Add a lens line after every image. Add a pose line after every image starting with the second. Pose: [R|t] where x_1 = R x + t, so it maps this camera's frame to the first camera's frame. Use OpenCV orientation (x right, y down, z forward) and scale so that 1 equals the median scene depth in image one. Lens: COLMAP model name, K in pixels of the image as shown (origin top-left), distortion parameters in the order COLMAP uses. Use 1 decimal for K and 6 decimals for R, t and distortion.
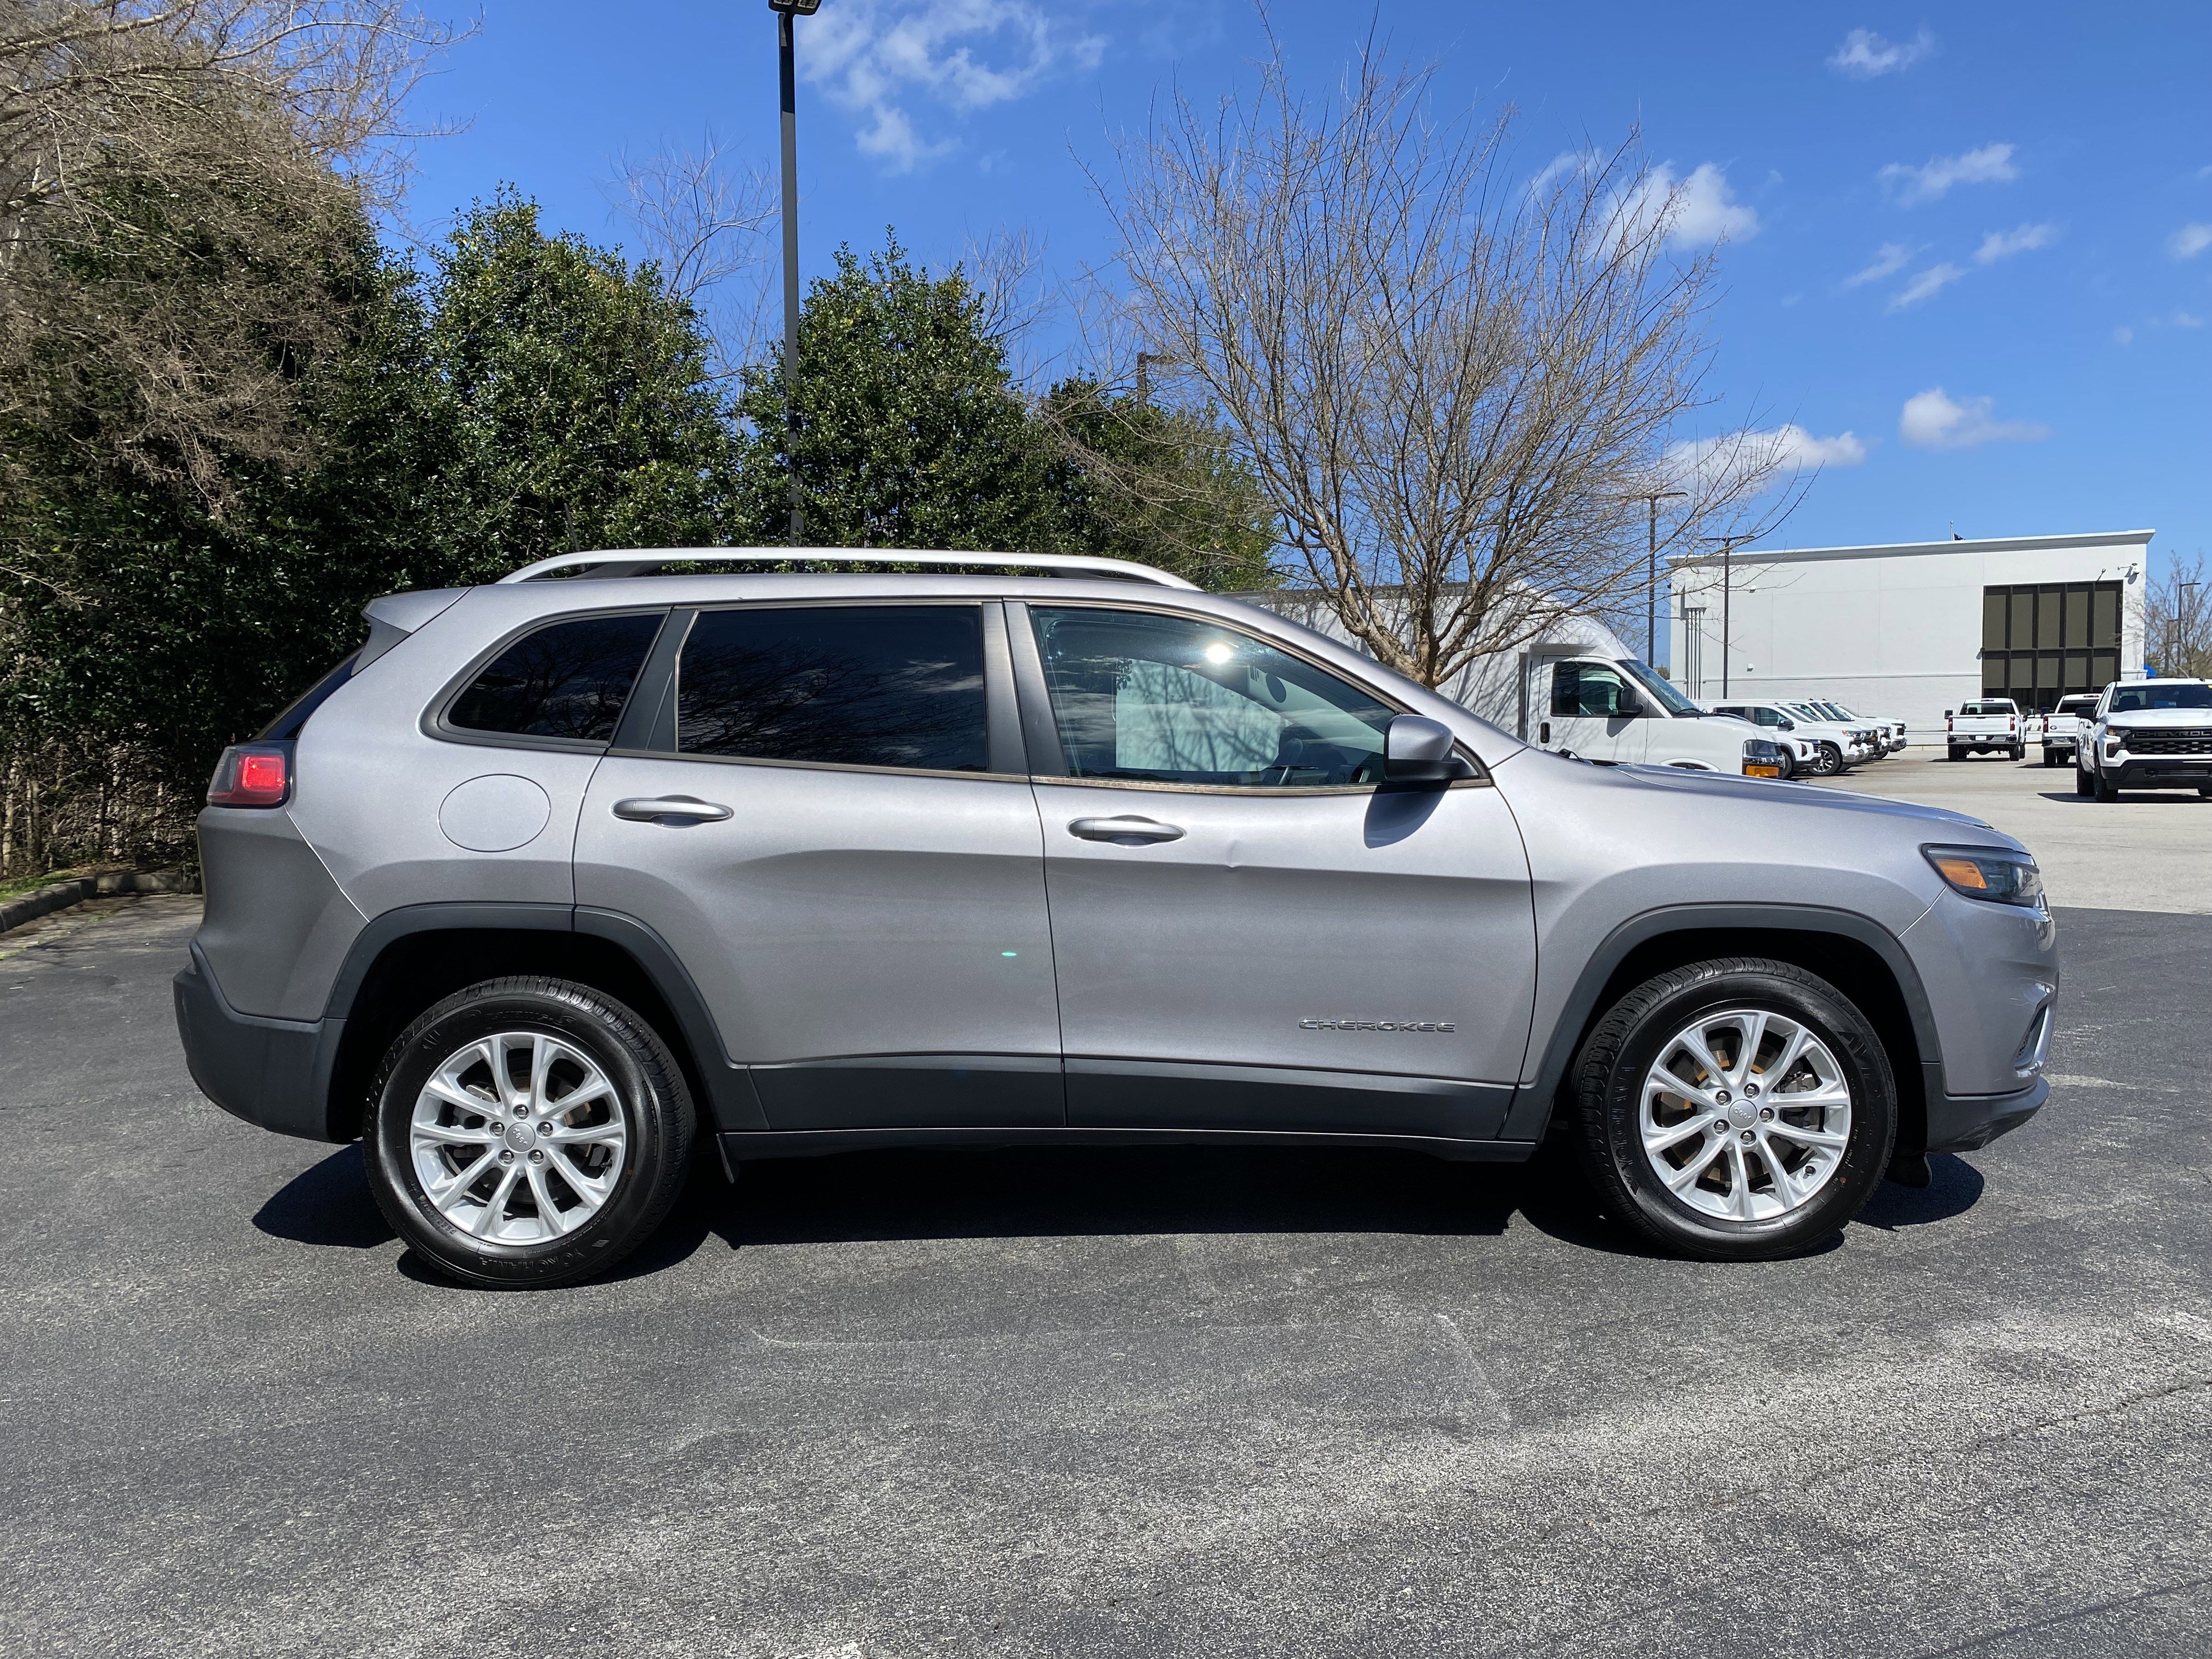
lens RADIAL K [[1692.2, 0, 1119.0], [0, 1692.2, 840.4], [0, 0, 1]] dist [0.024257, -0.019435]
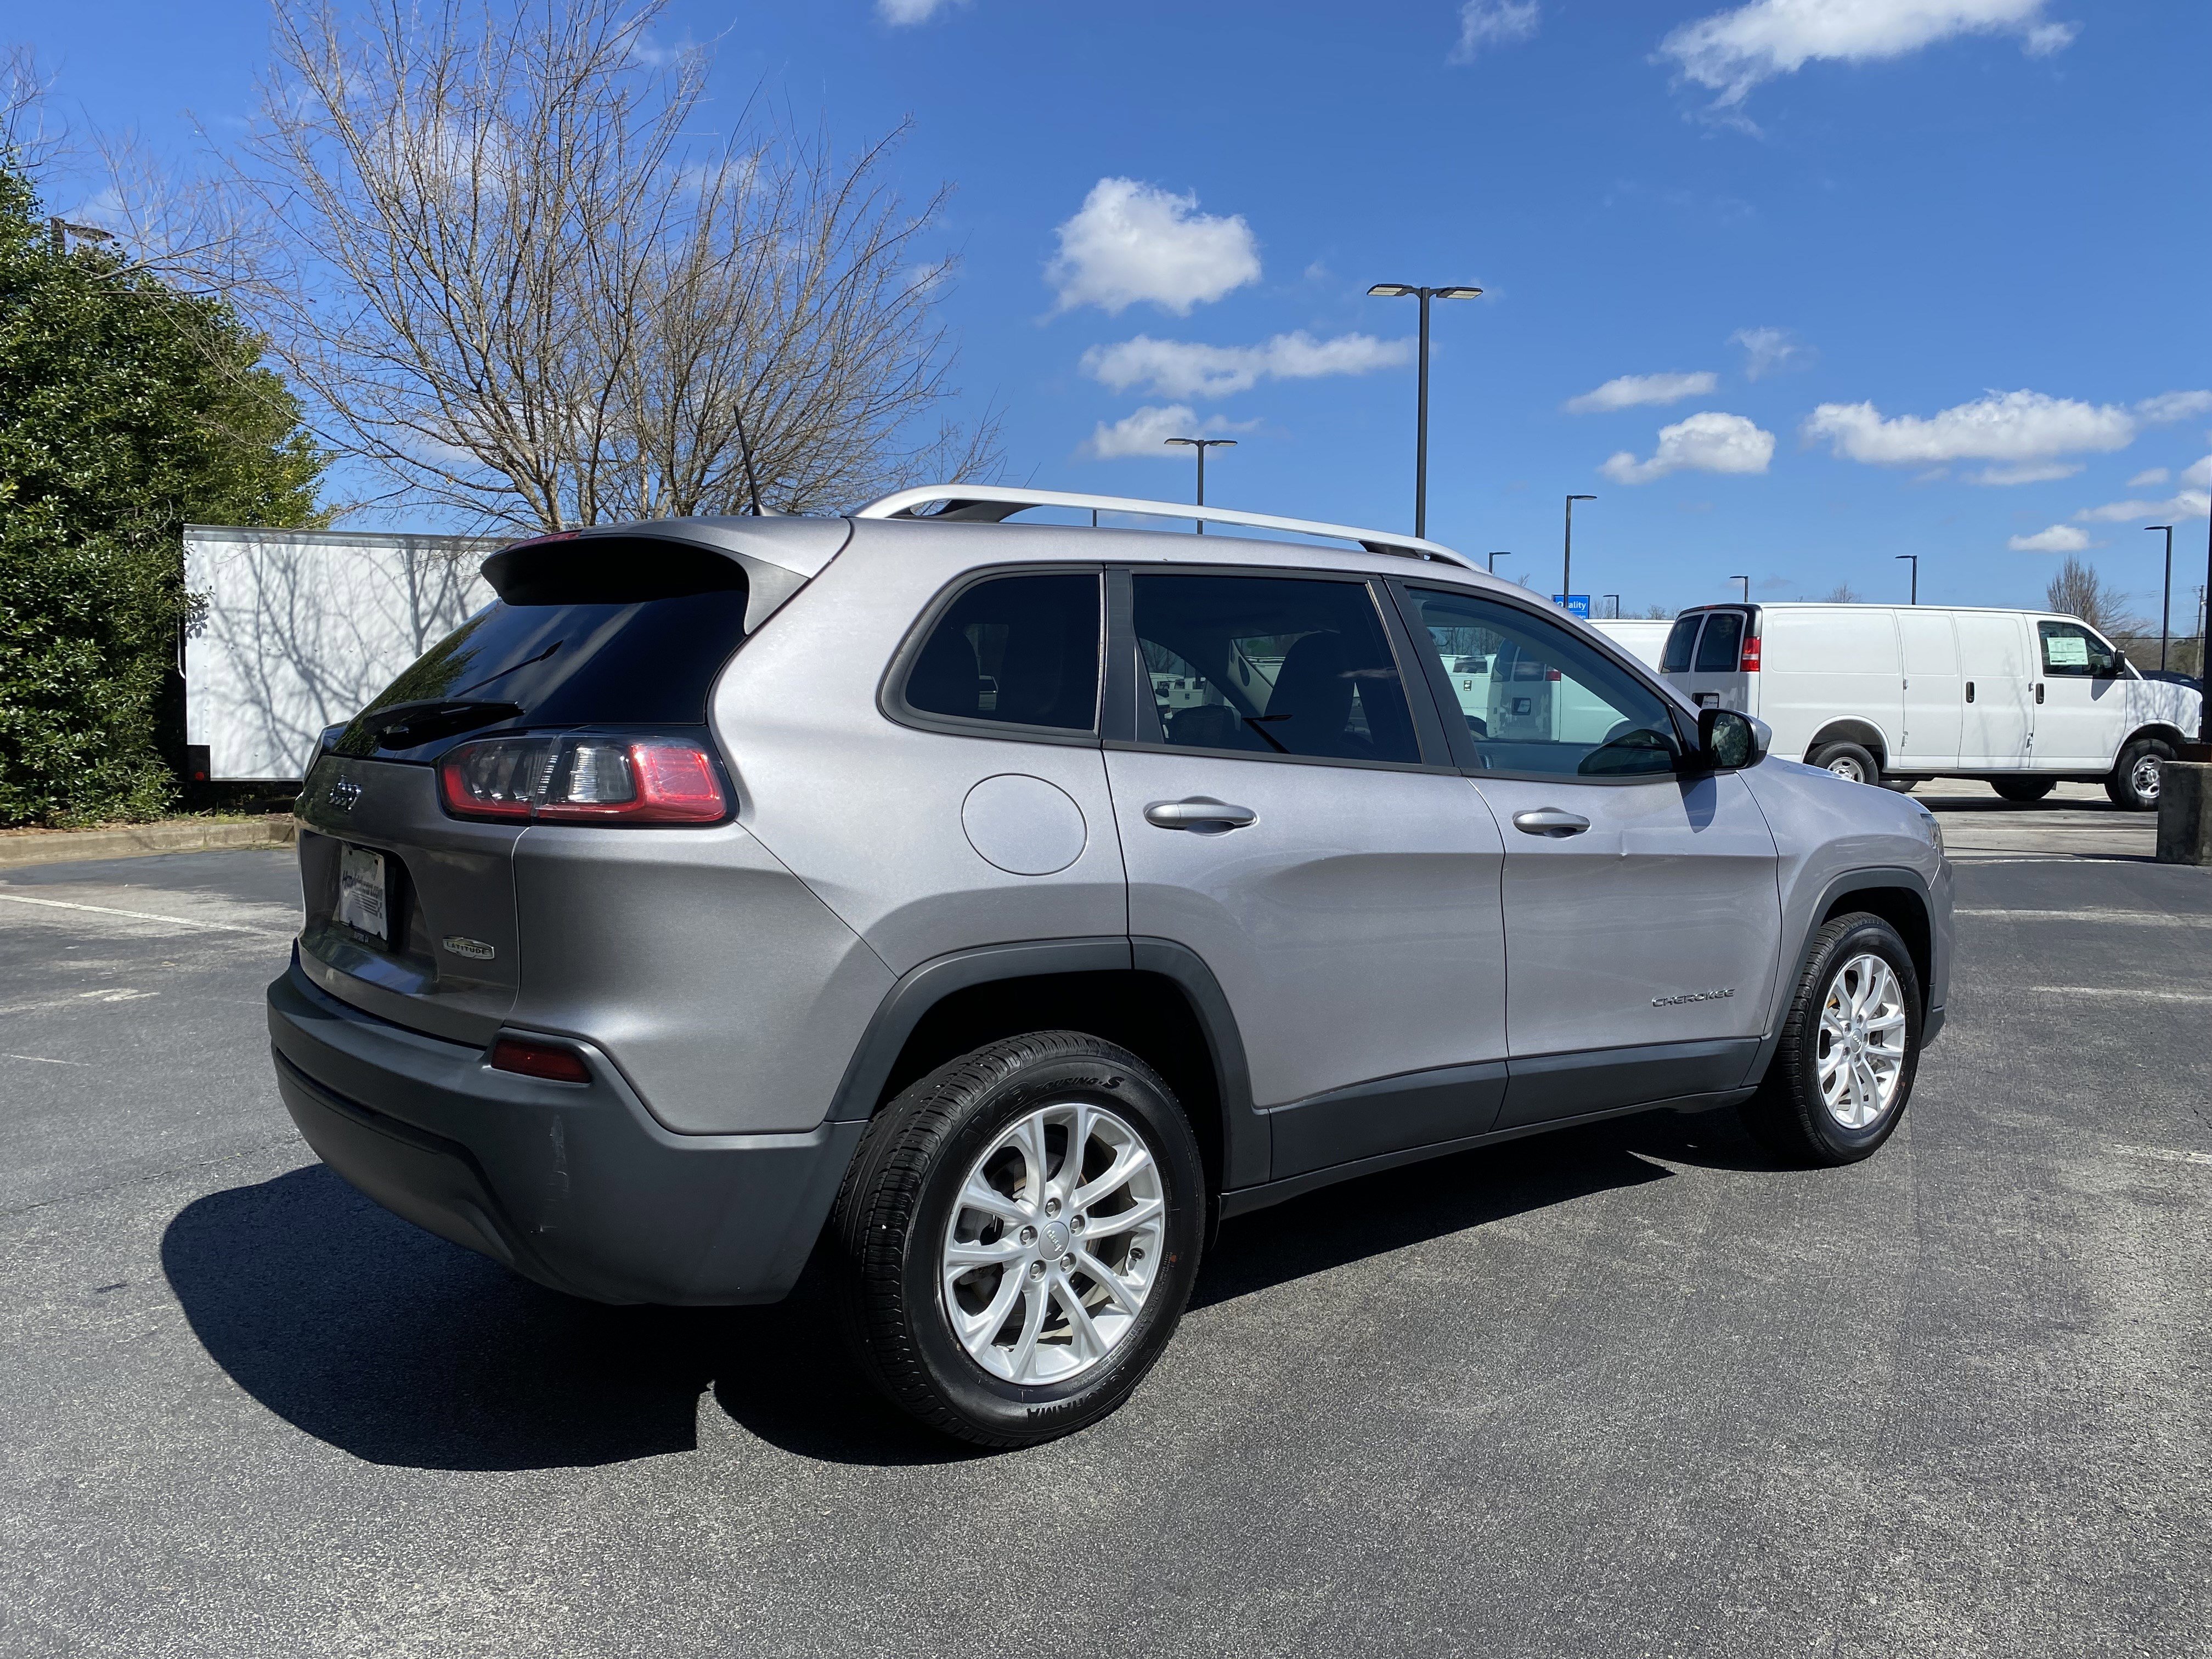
lens RADIAL K [[1692.2, 0, 1142.1], [0, 1692.2, 795.5], [0, 0, 1]] dist [0.024257, -0.019435]
pose [[0.781532, -0.018375, 0.623594, -0.798245], [0.021612, 0.999764, 0.002373, -0.029287], [-0.623490, 0.011623, 0.781745, 0.366667]]
